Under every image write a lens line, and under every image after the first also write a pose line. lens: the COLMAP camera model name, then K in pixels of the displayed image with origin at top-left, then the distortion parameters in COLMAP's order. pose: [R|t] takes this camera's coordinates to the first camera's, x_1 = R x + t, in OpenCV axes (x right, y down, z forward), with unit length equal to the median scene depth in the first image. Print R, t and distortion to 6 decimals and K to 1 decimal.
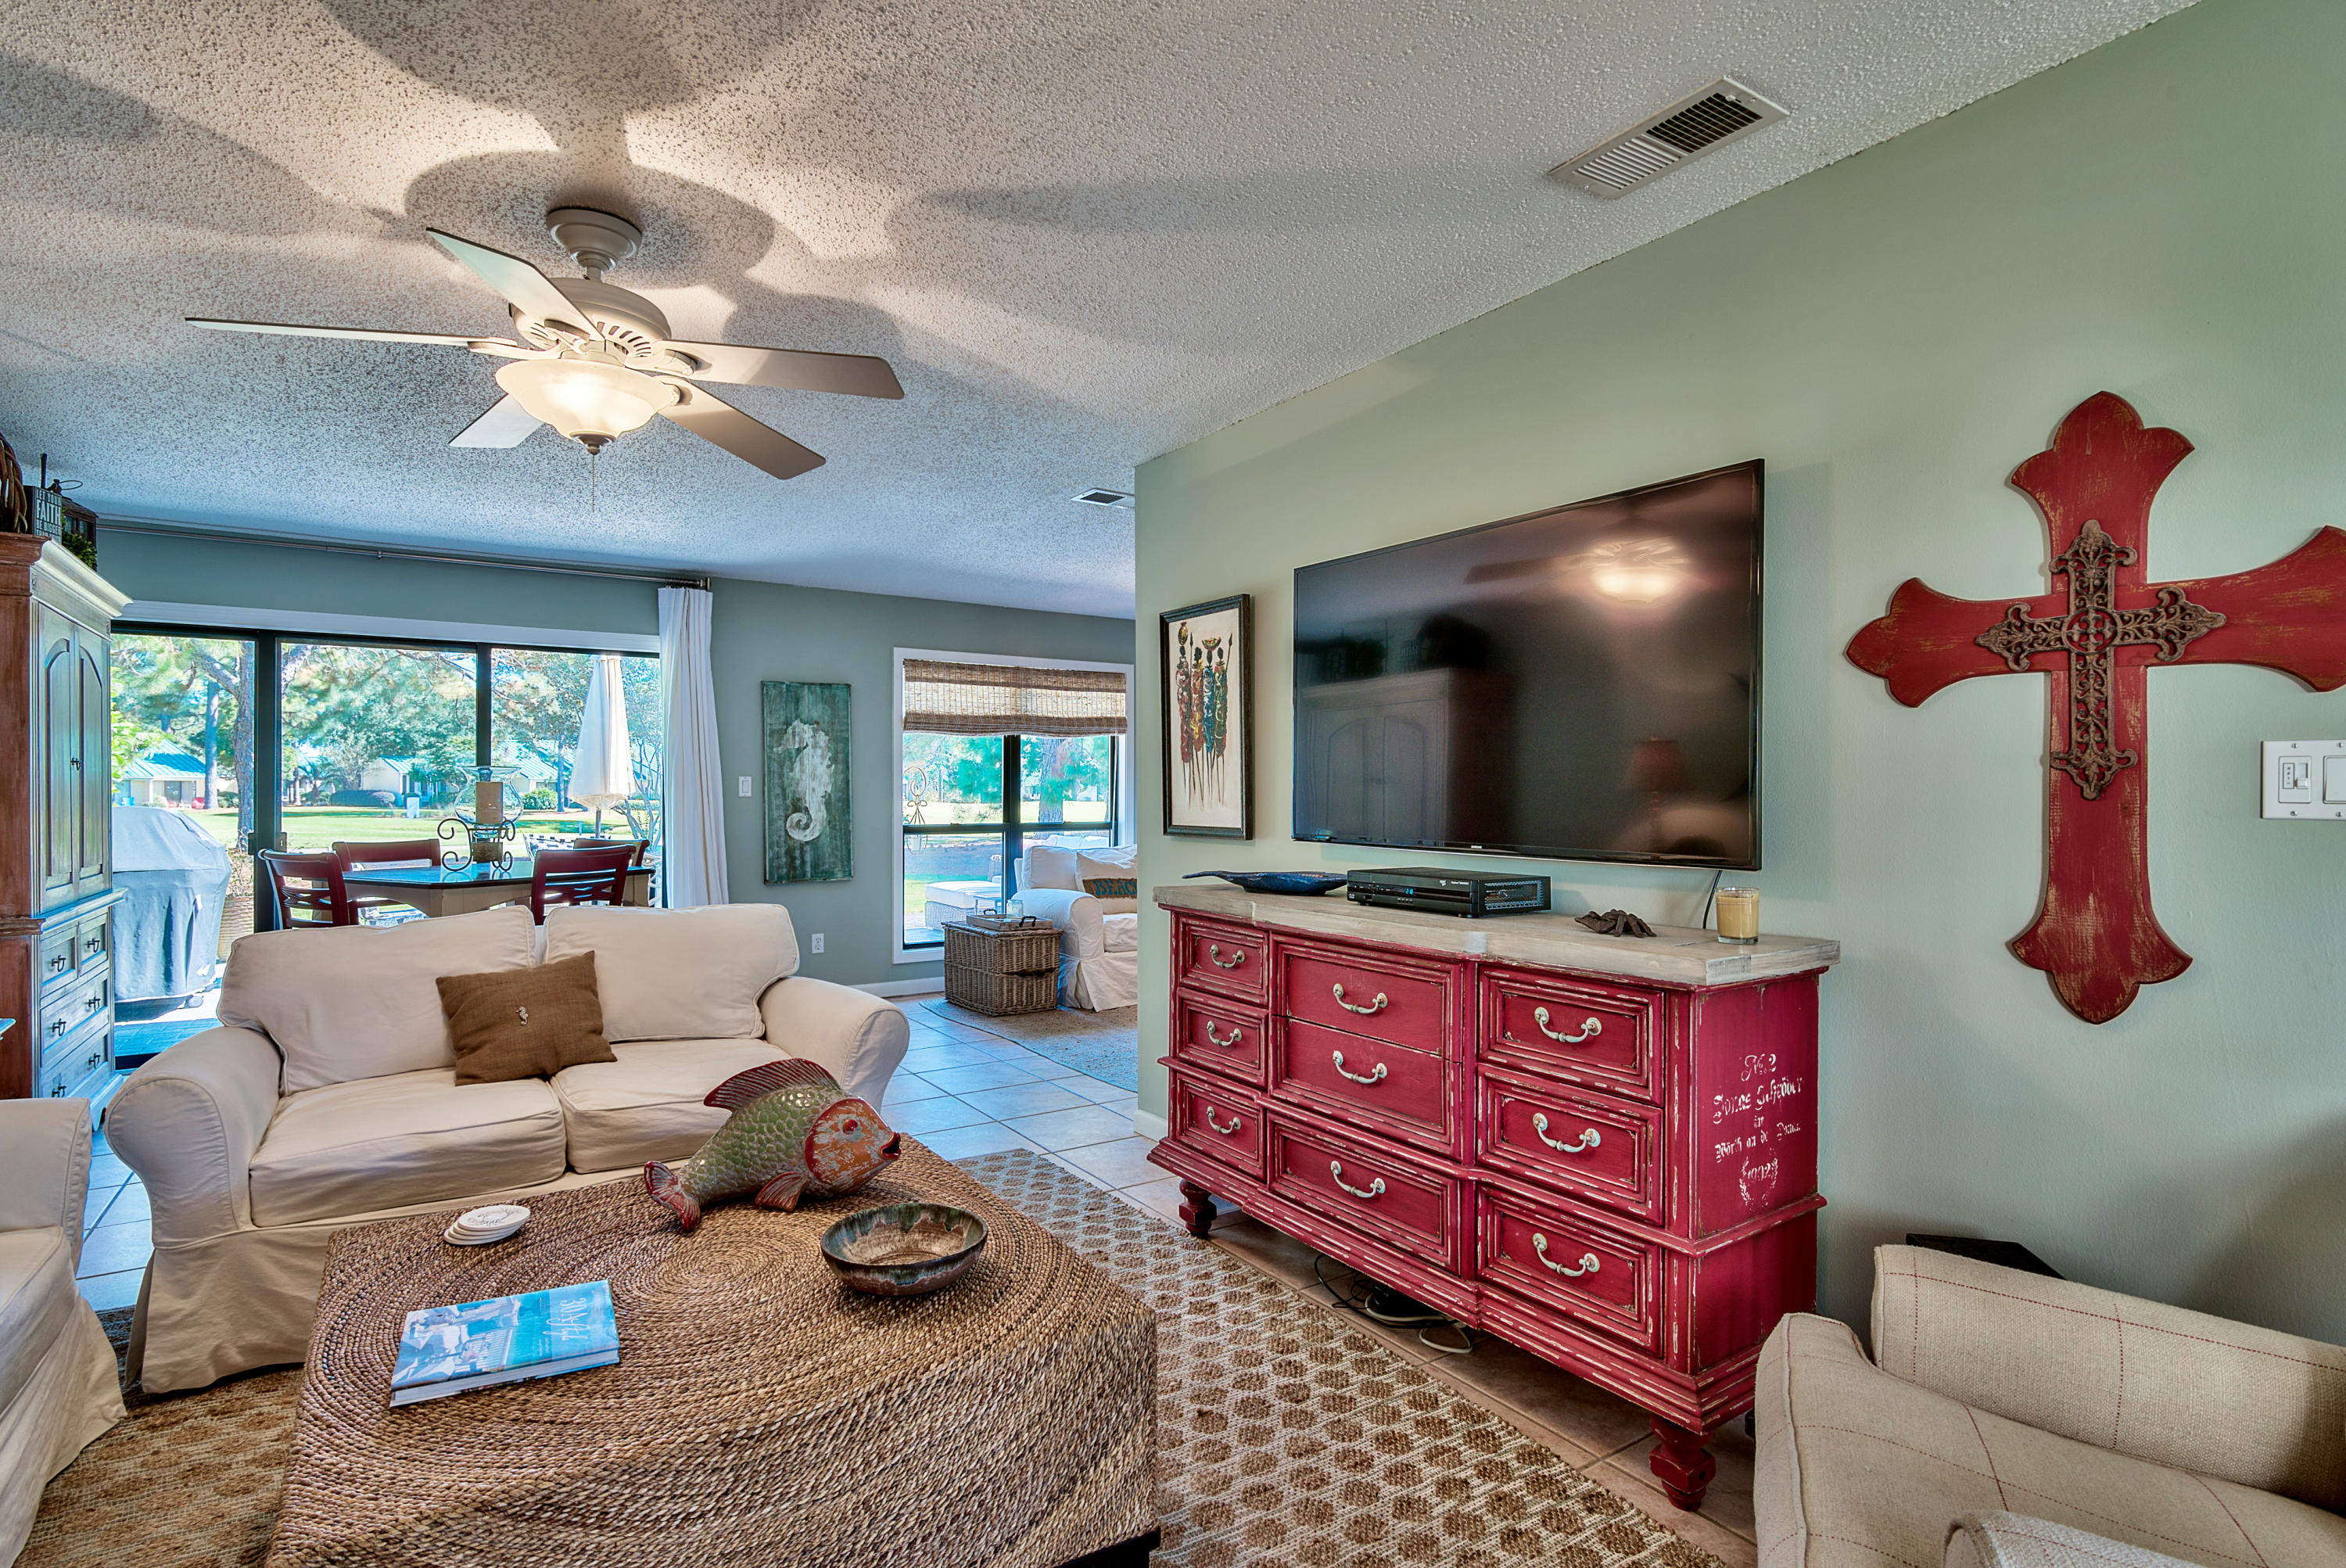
lens RADIAL K [[1136.0, 0, 1173.5], [0, 1136.0, 791.3], [0, 0, 1]] dist [-0.004434, -0.000683]
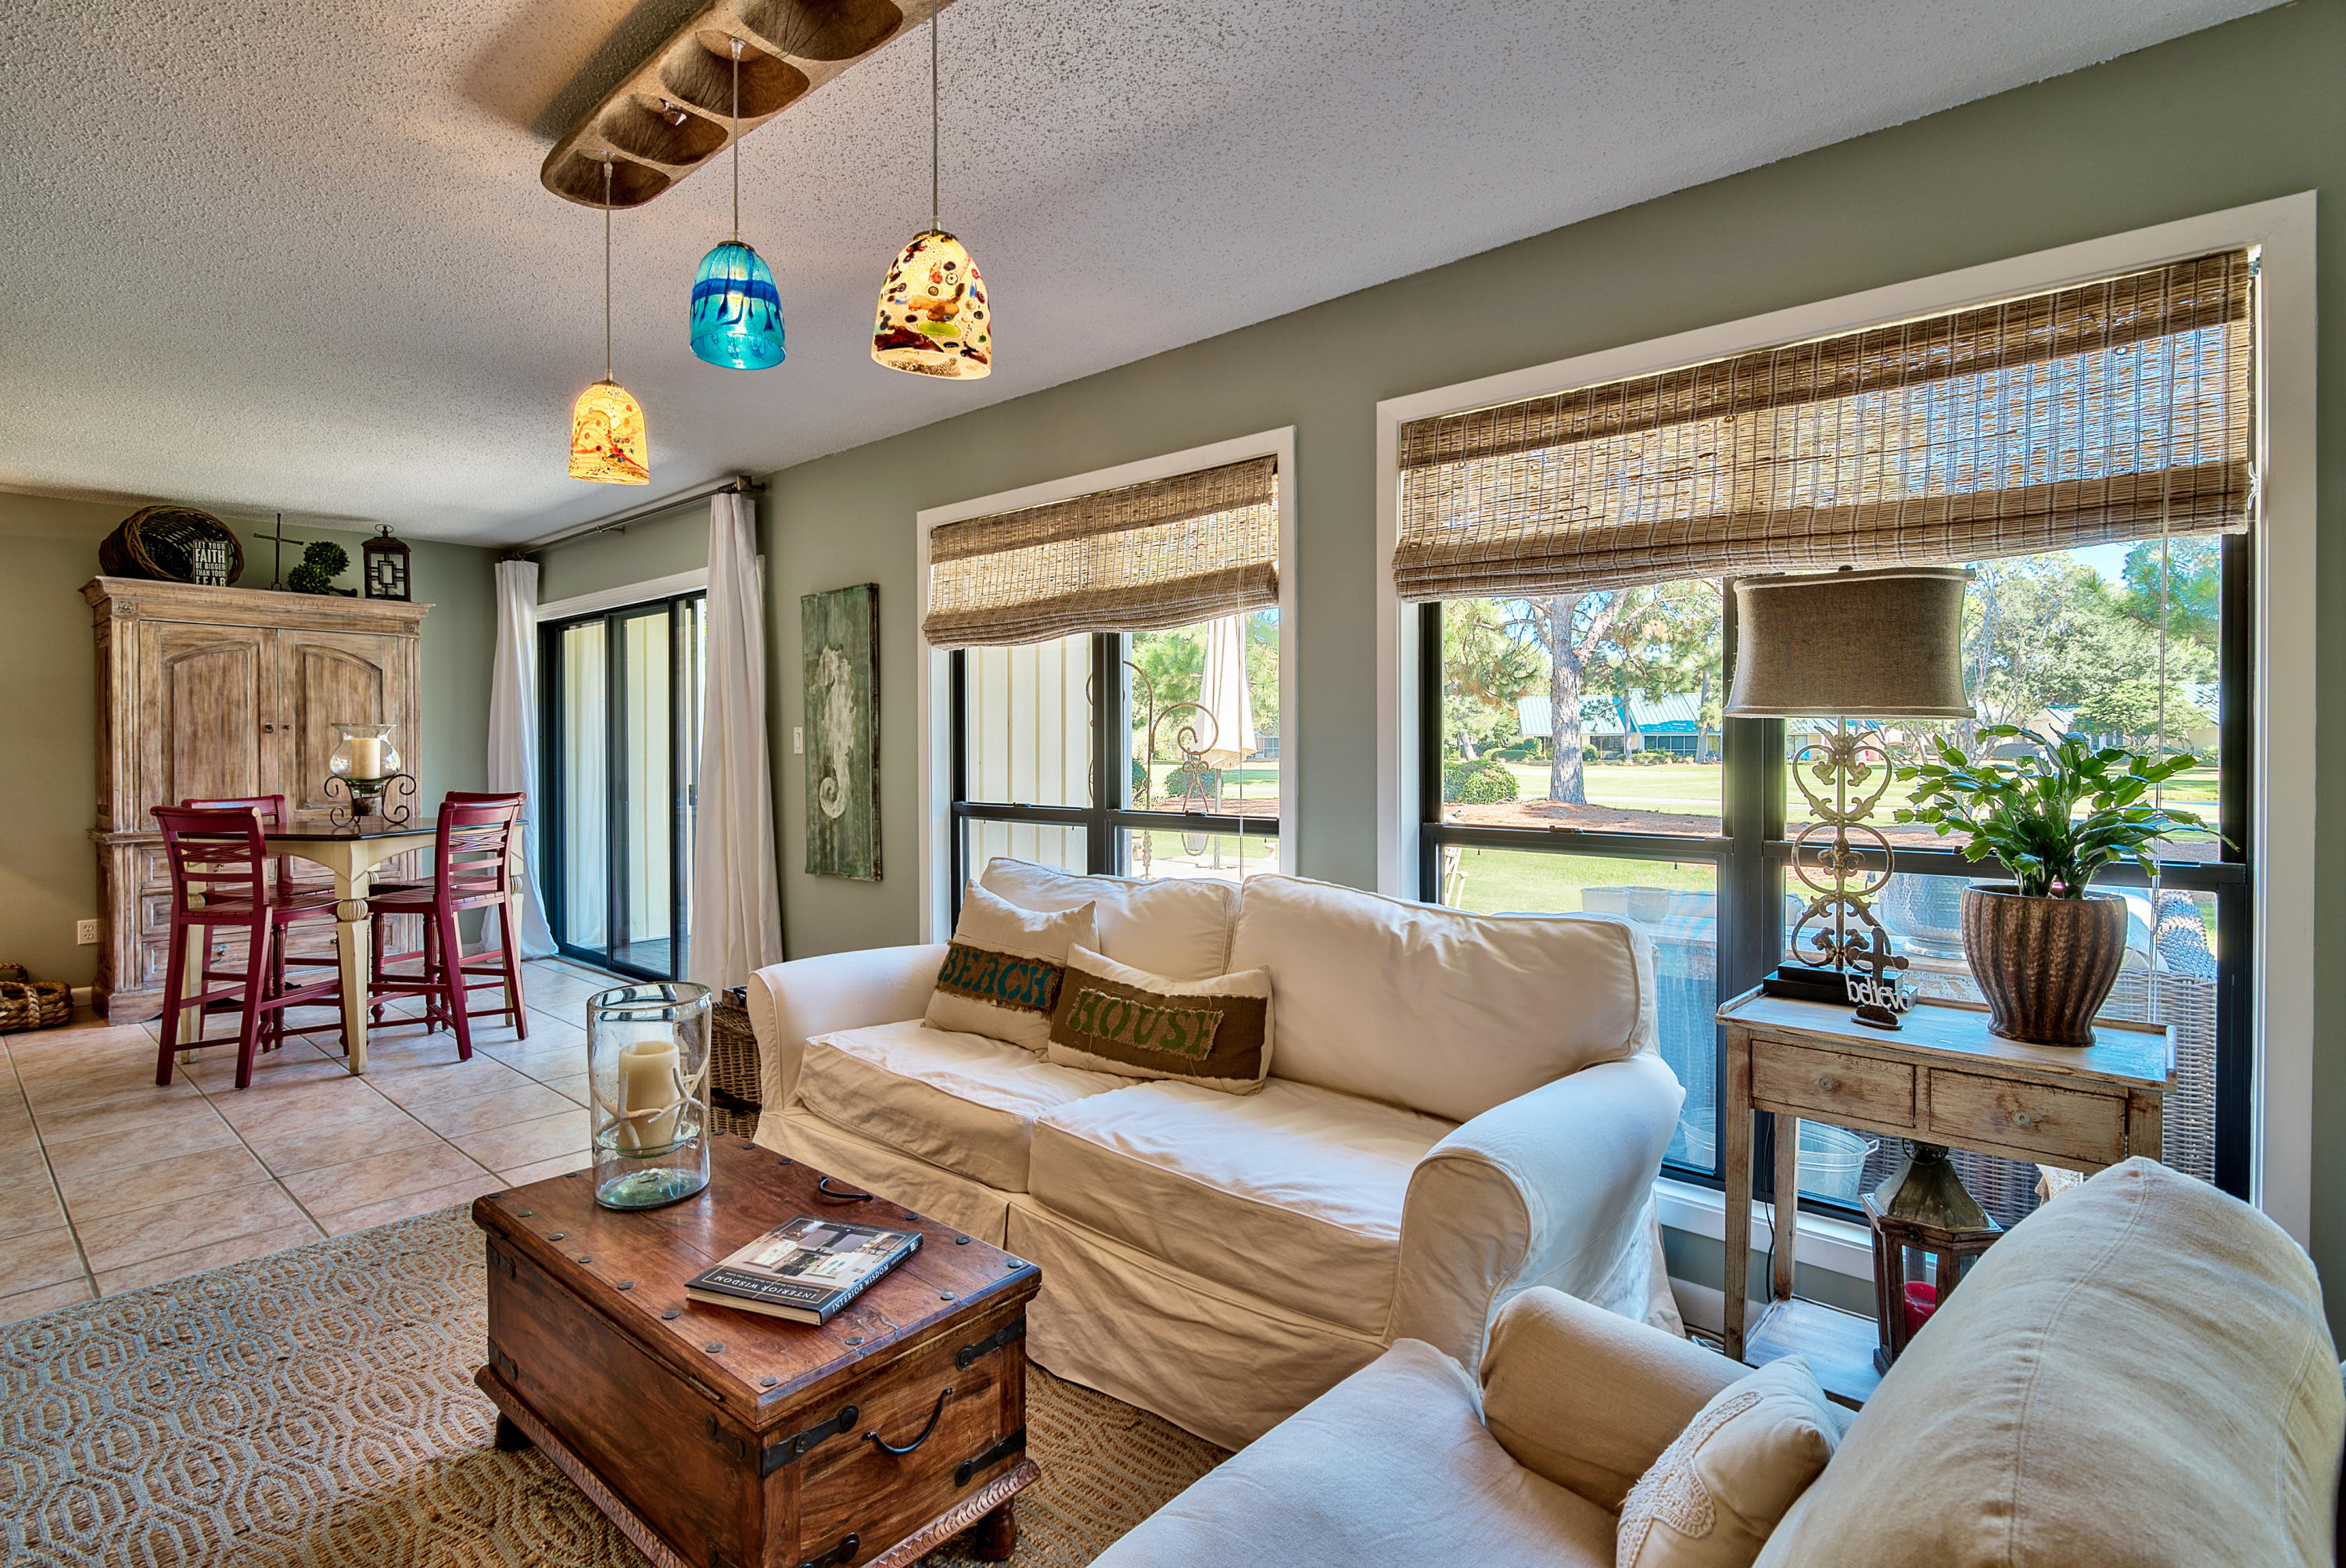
lens RADIAL K [[1140.2, 0, 1190.7], [0, 1140.2, 755.9], [0, 0, 1]] dist [0.000959, -0.000155]
pose [[0.246775, 0.008381, -0.969037, 0.406014], [0.001672, 0.999957, 0.009075, -0.000294], [0.969071, -0.003859, 0.246750, 1.035432]]
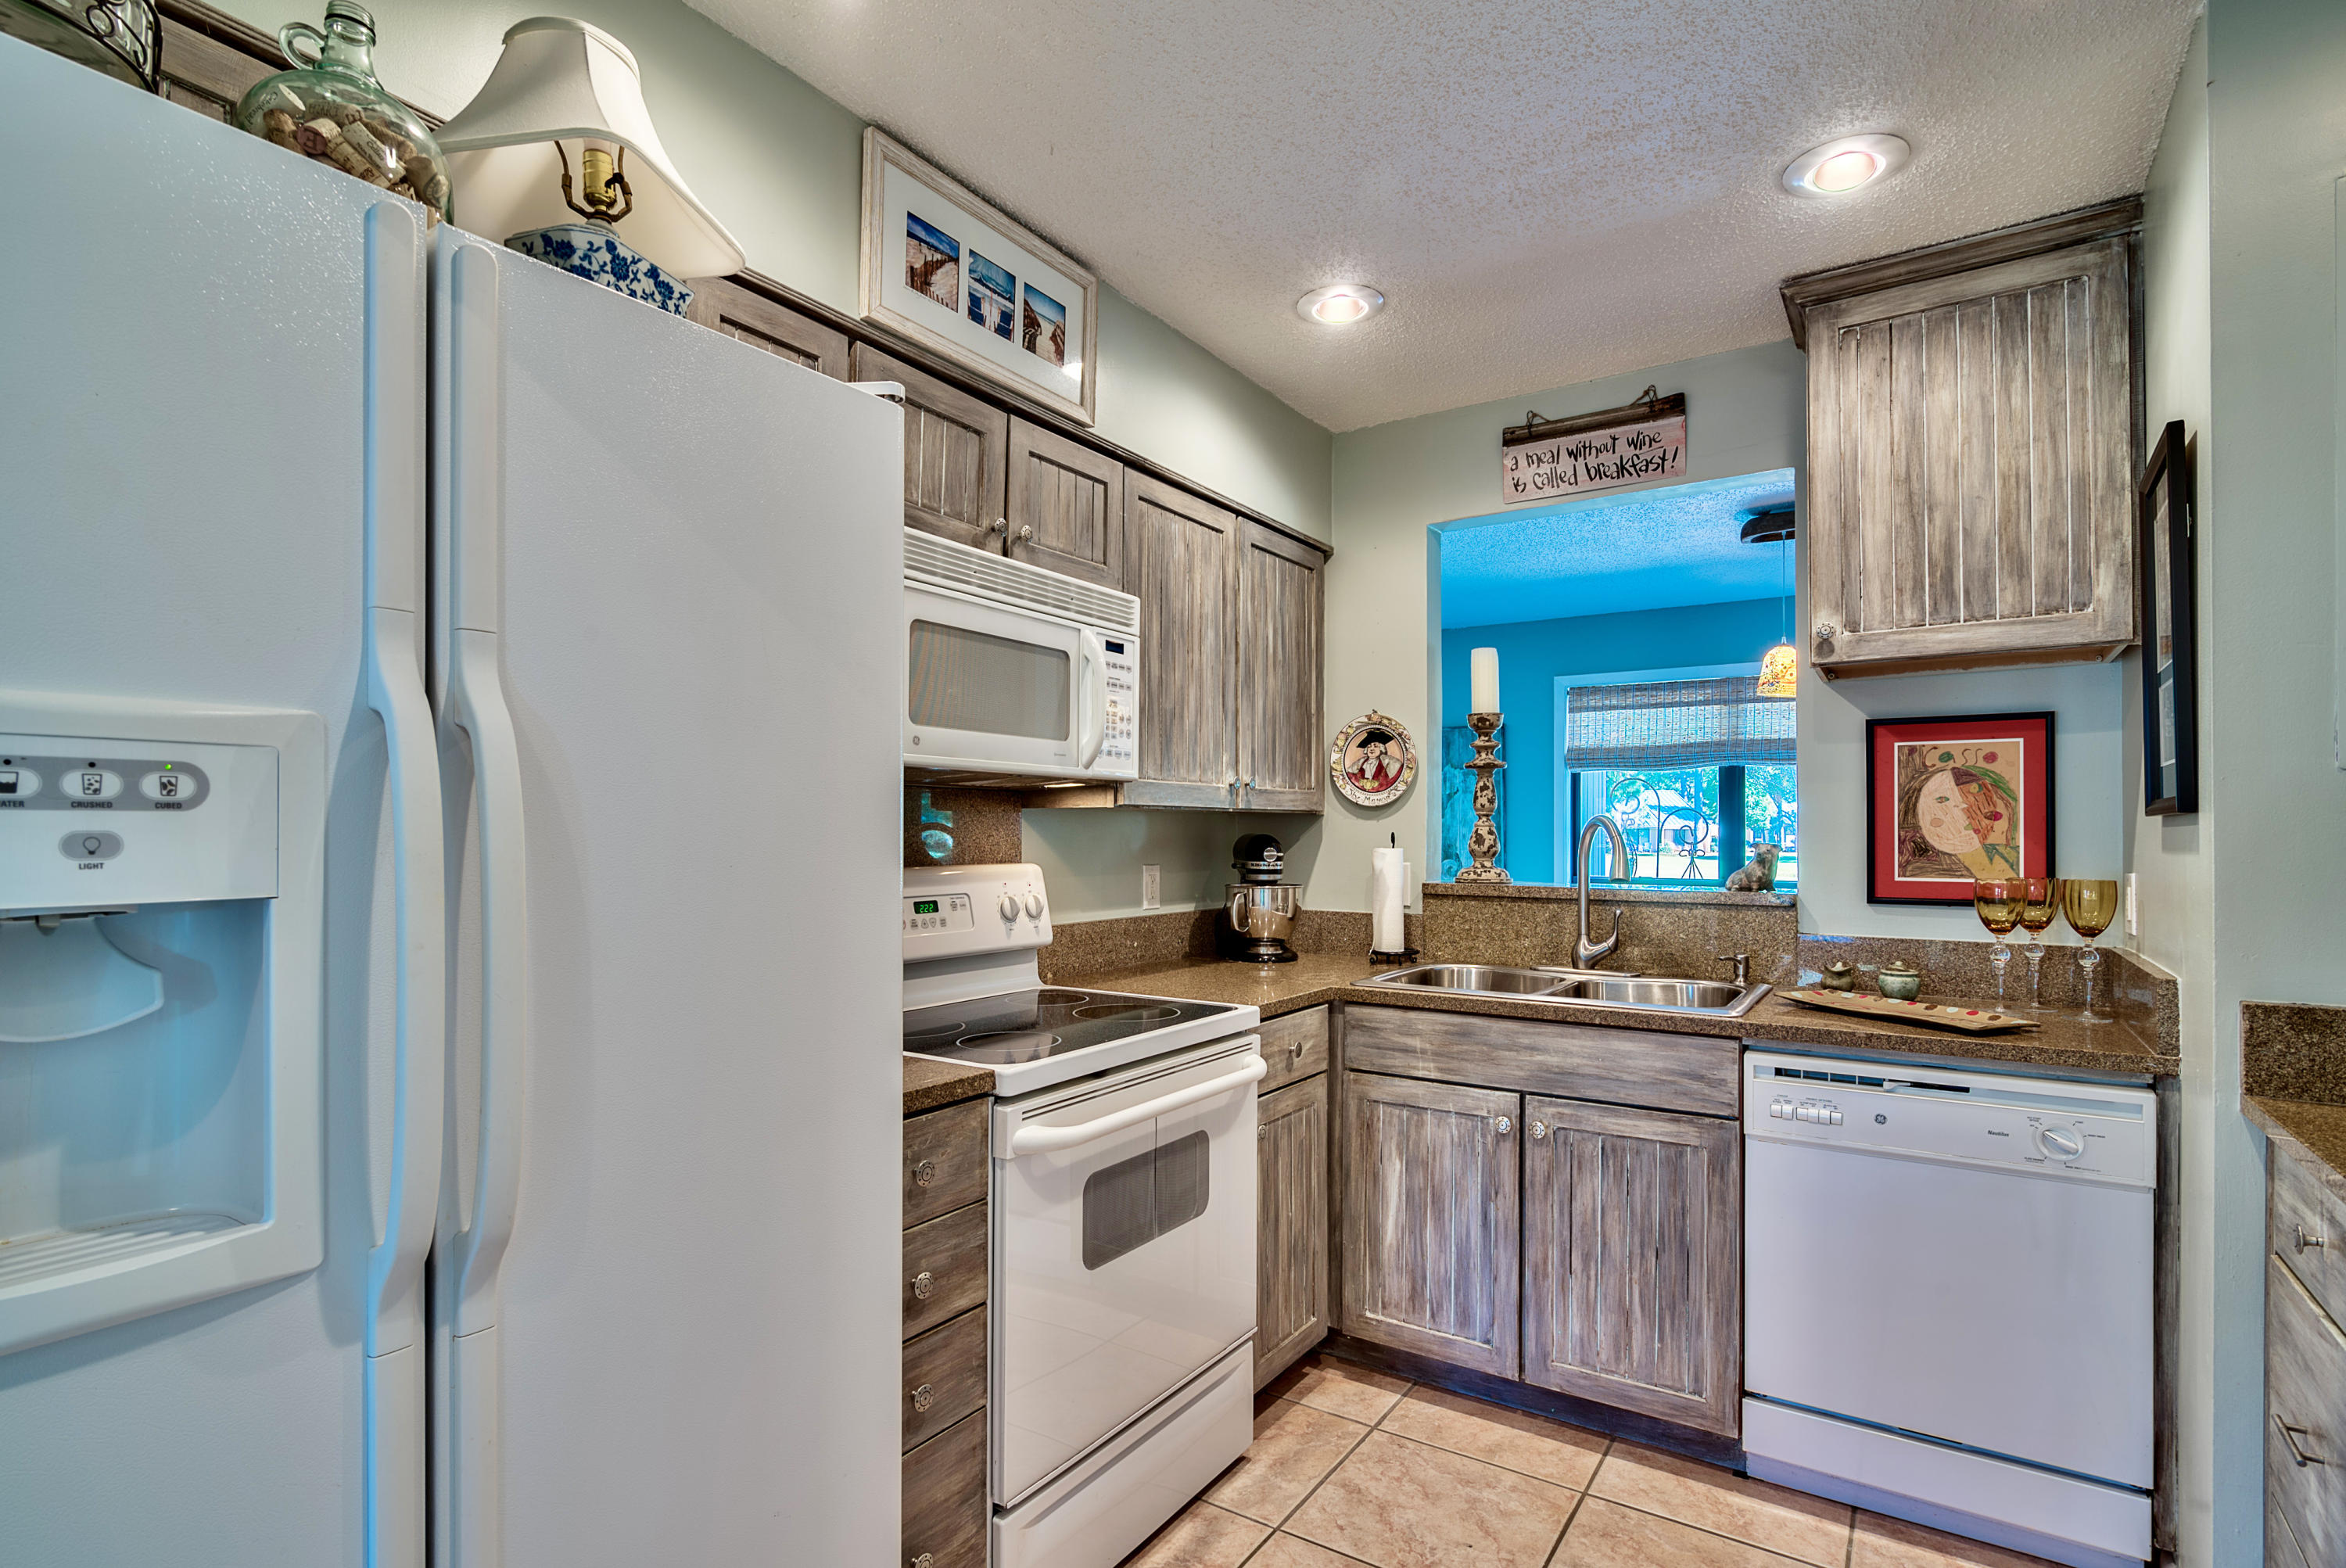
lens RADIAL K [[1145.6, 0, 1177.3], [0, 1145.6, 826.4], [0, 0, 1]] dist [-0.000711, -0.000137]
pose [[0.369727, -0.006032, -0.929121, 0.505186], [-0.004107, 0.999959, -0.008126, -0.000318], [0.929131, 0.006821, 0.369687, 0.408000]]
